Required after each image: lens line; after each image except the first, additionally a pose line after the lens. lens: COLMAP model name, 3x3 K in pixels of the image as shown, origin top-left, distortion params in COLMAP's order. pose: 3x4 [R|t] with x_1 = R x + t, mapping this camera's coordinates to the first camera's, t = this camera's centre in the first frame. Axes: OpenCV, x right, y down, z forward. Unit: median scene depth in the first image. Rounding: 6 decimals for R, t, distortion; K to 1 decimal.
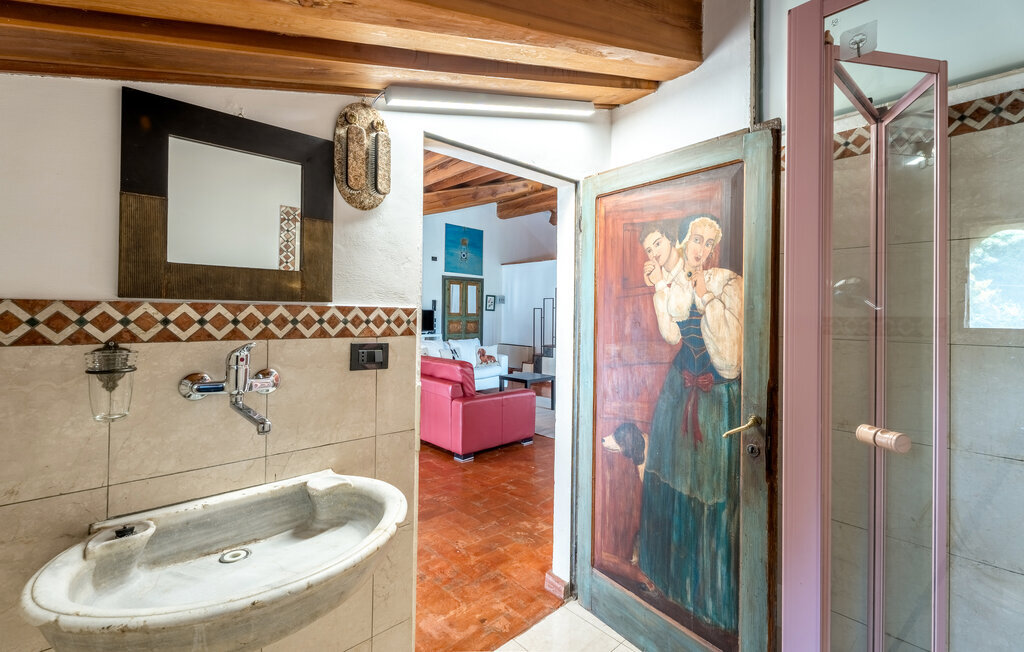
lens RADIAL K [[449.3, 0, 513.8], [0, 449.3, 312.6], [0, 0, 1]] dist [0.000301, 0.000025]
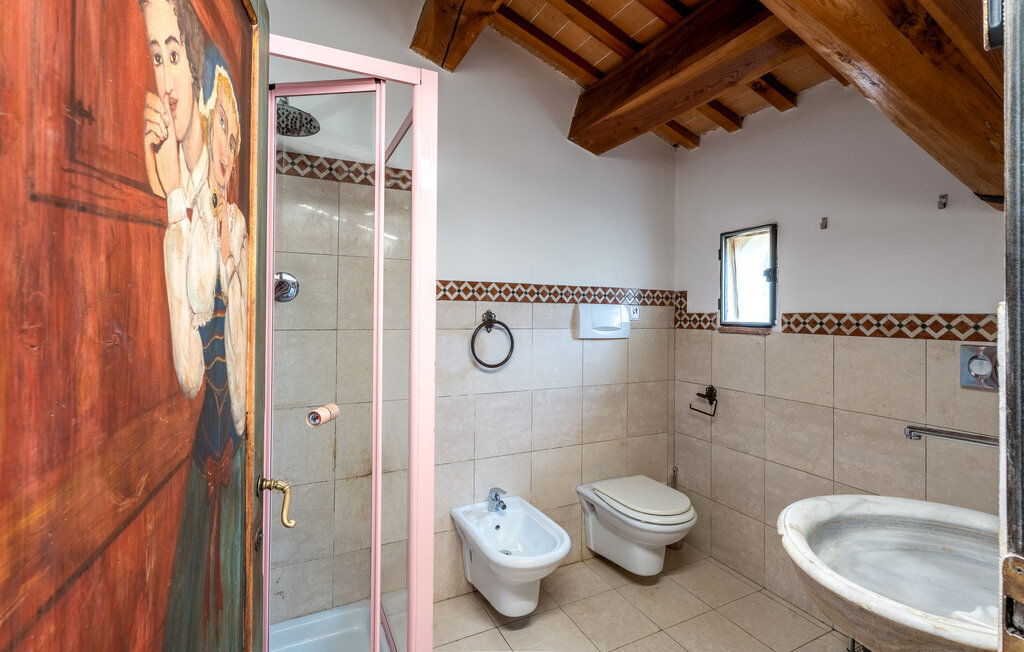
lens RADIAL K [[449.3, 0, 513.8], [0, 449.3, 312.6], [0, 0, 1]] dist [0.000301, 0.000025]
pose [[-0.961895, -0.016585, 0.272916, 0.060673], [-0.020514, 0.999723, -0.011548, 0.013477], [-0.272648, -0.016707, -0.961969, 1.952342]]
